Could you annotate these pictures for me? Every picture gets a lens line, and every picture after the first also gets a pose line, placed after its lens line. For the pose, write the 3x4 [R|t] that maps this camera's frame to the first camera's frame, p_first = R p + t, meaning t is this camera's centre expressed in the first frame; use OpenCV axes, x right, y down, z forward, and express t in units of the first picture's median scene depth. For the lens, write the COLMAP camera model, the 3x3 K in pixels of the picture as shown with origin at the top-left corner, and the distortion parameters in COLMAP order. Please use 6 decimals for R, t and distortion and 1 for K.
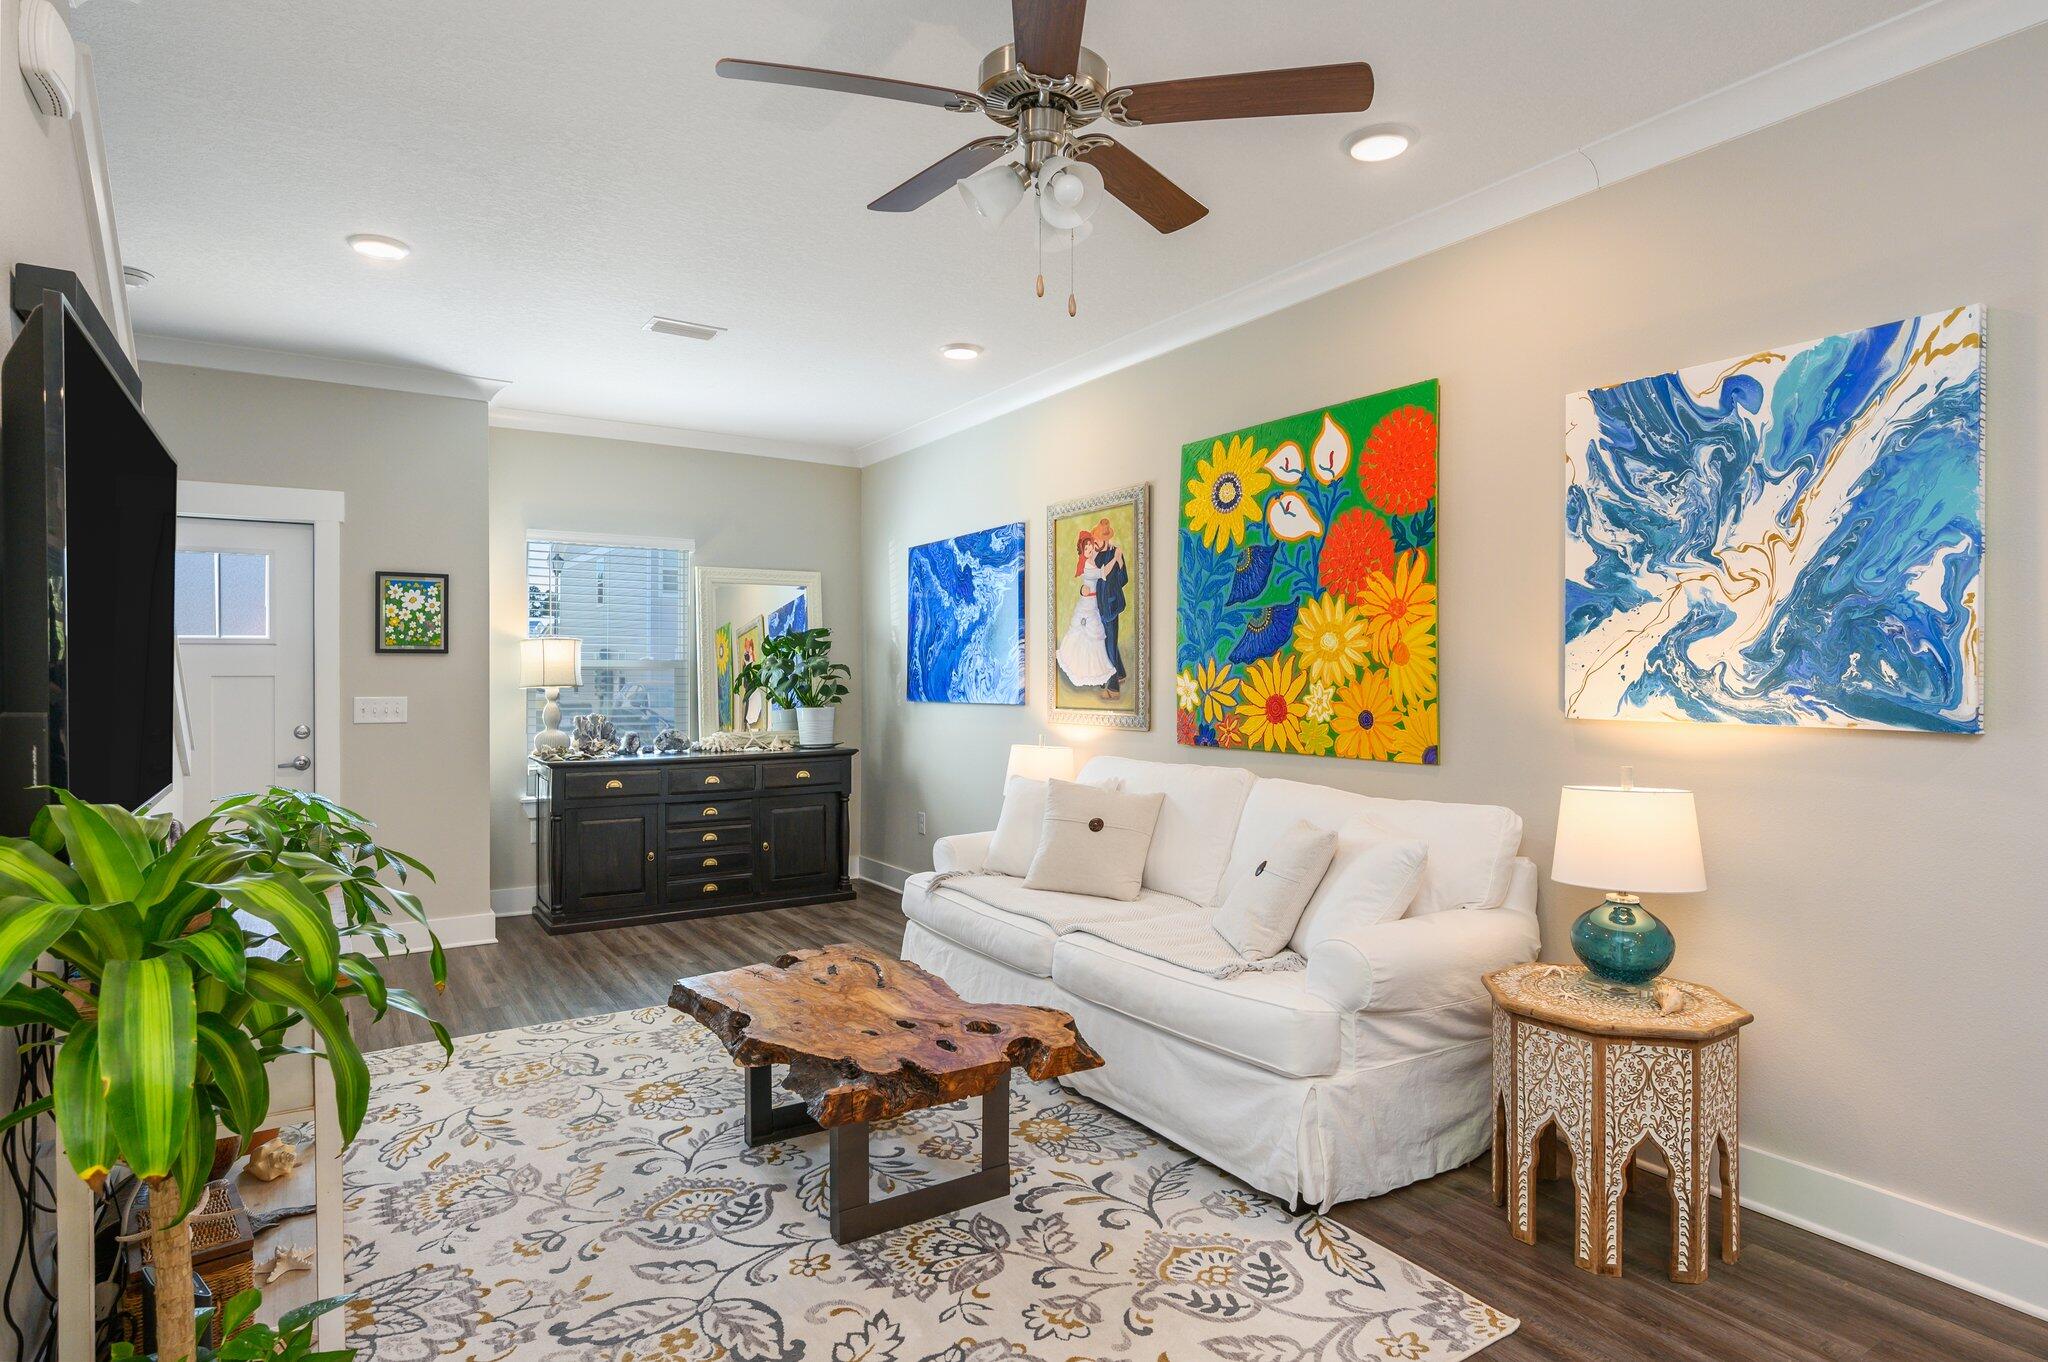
lens RADIAL K [[1089.4, 0, 1020.4], [0, 1089.4, 671.2], [0, 0, 1]] dist [-0.006214, 0.000979]
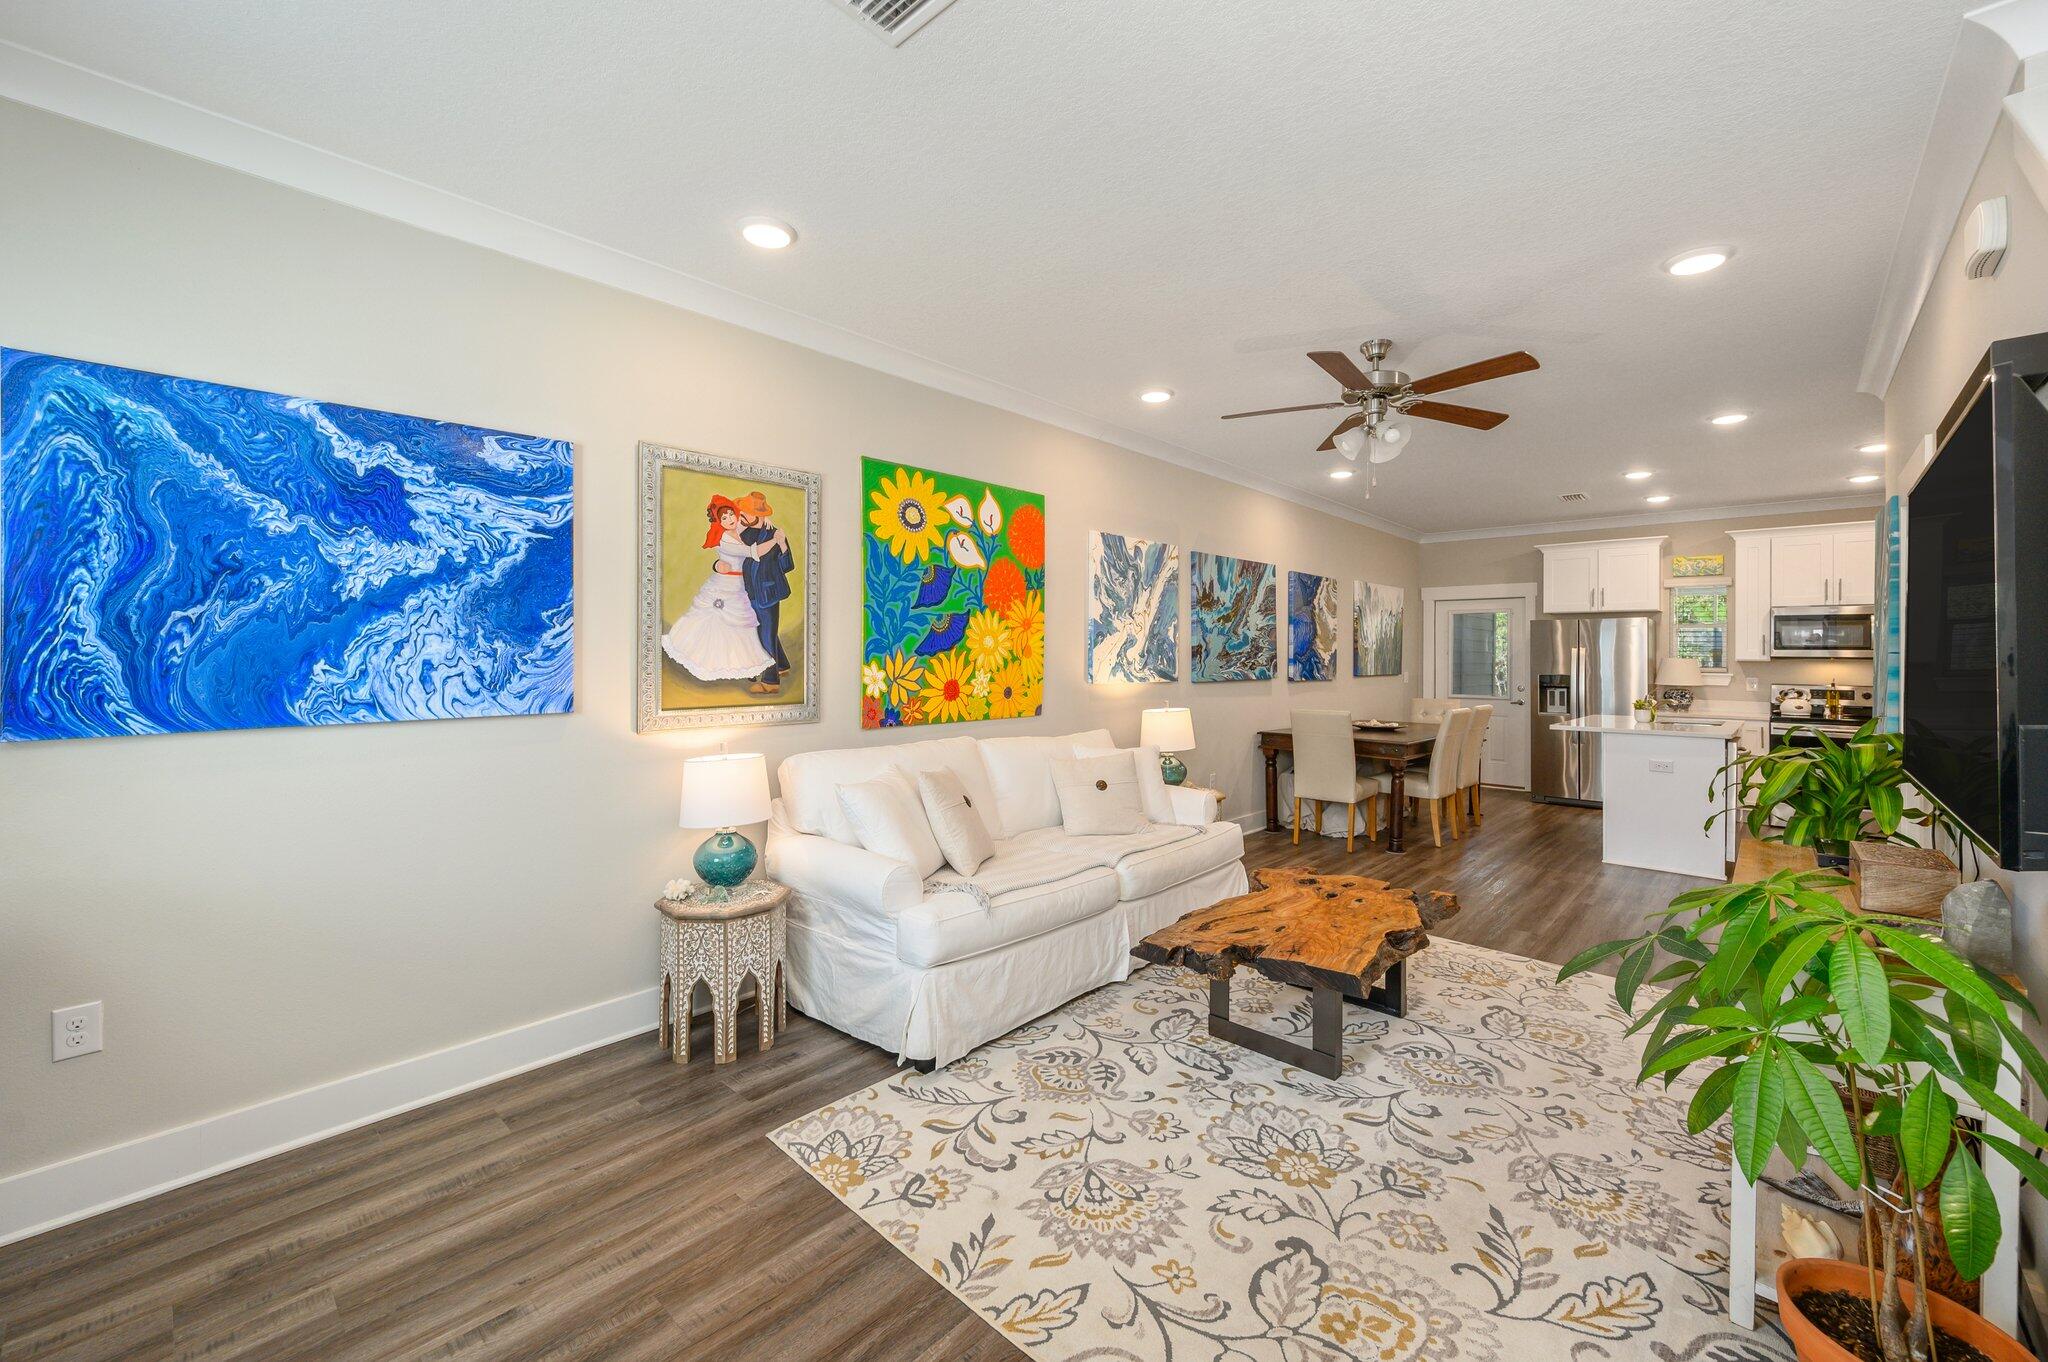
lens RADIAL K [[819.8, 0, 1018.4], [0, 819.8, 651.8], [0, 0, 1]] dist [-0.001848, 0.000276]
pose [[-0.238902, 0.000888, 0.971043, -0.884149], [-0.008194, 0.999962, -0.002930, -0.012059], [-0.971009, -0.008657, -0.238886, 1.340103]]
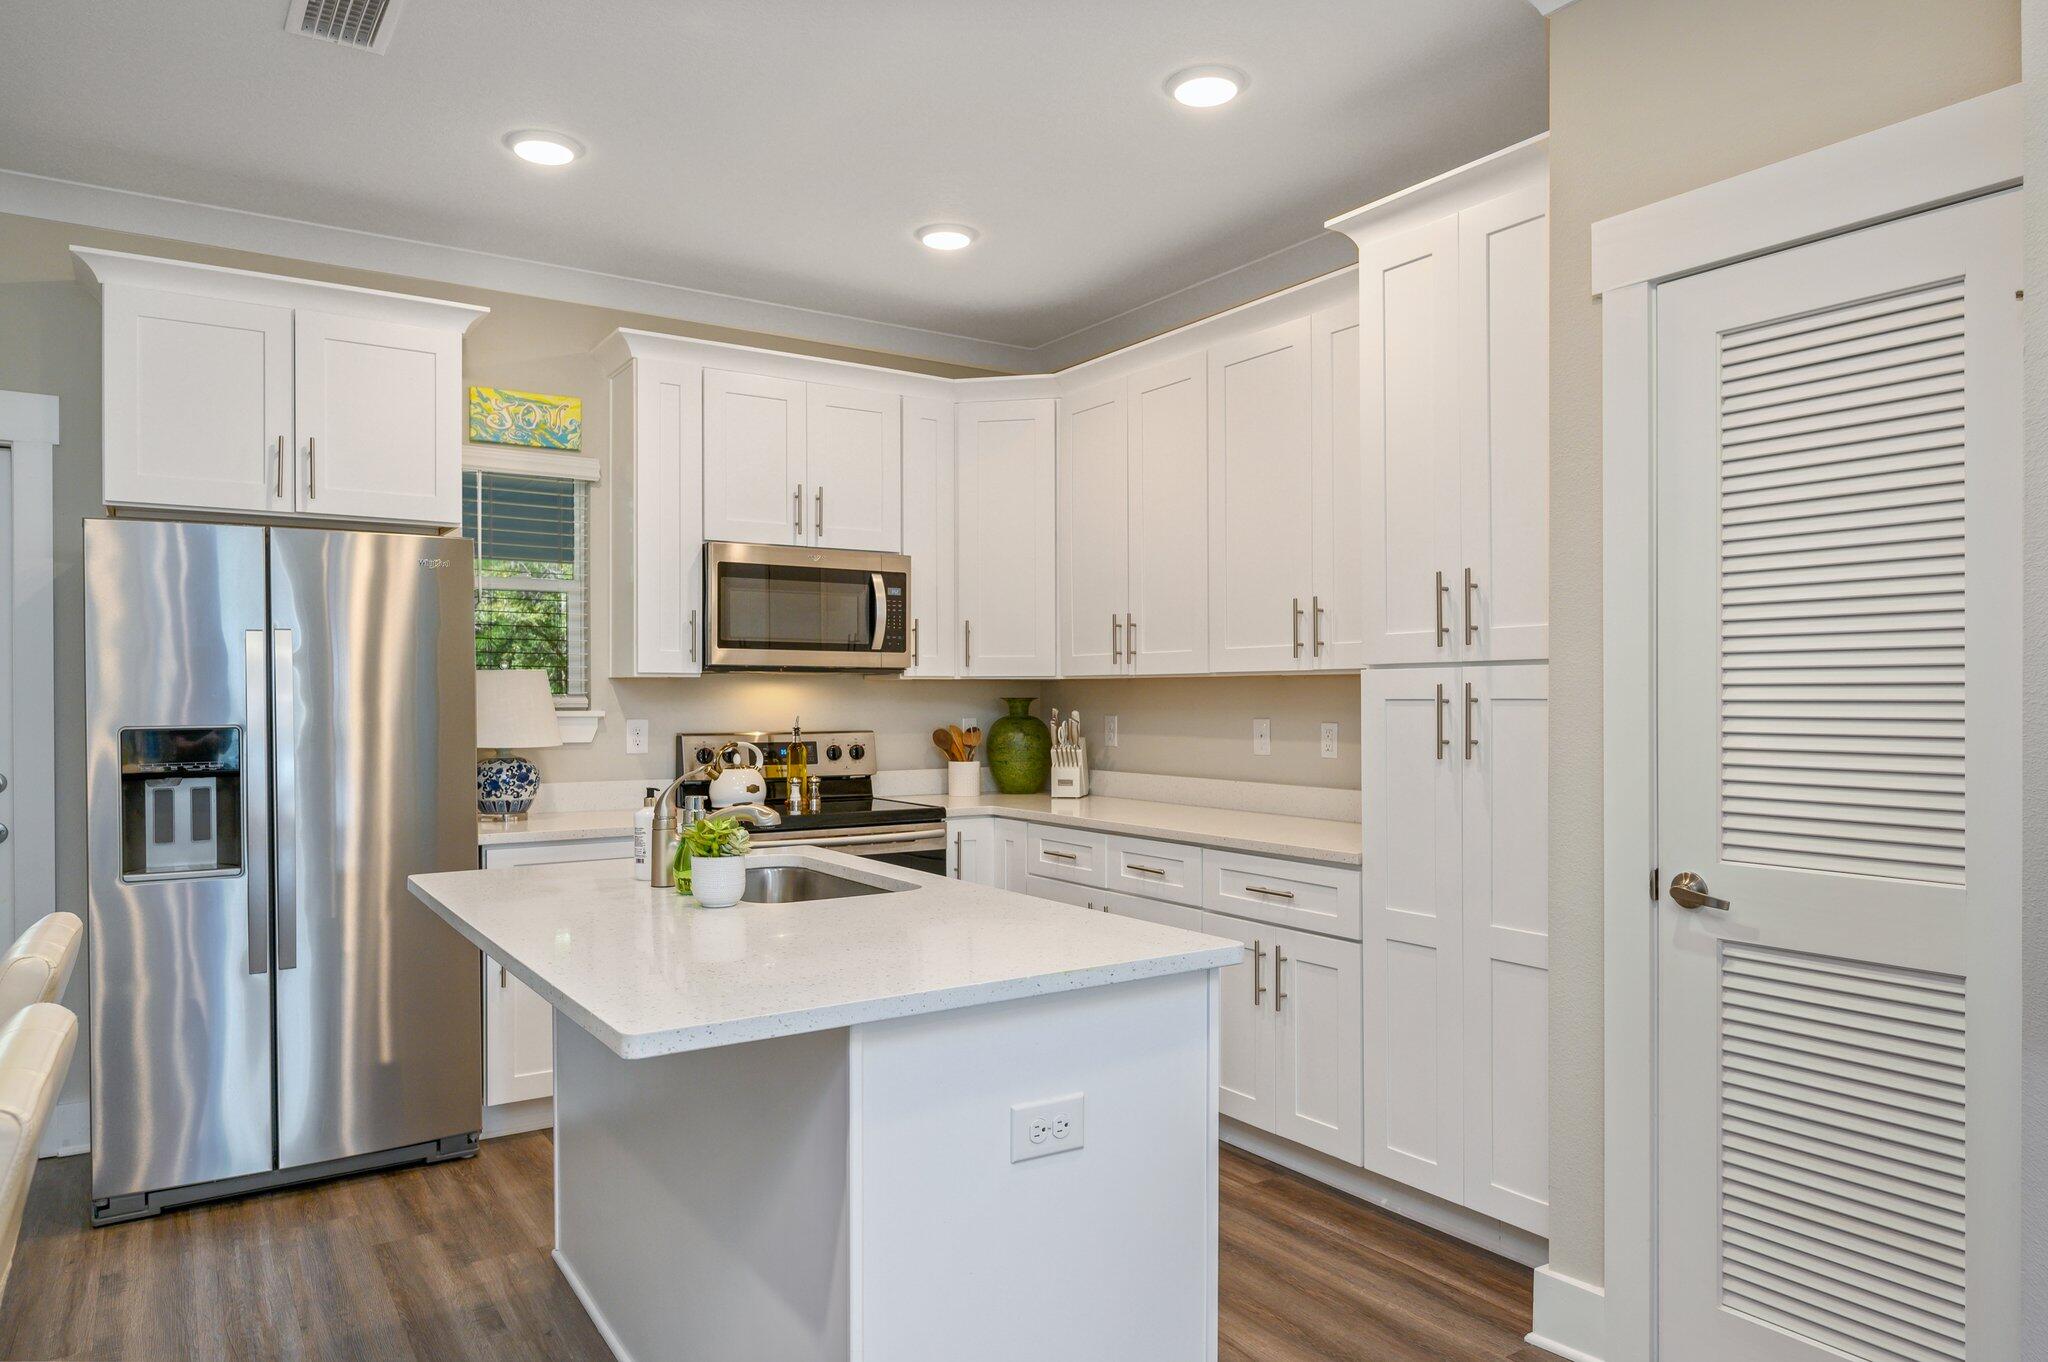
lens RADIAL K [[1312.7, 0, 1023.0], [0, 1312.7, 696.1], [0, 0, 1]] dist [0.001633, -0.002738]
pose [[-0.999934, 0.000504, -0.011452, 0.320442], [0.000497, 1.000000, 0.000544, 0.007862], [0.011452, 0.000539, -0.999934, 0.359130]]
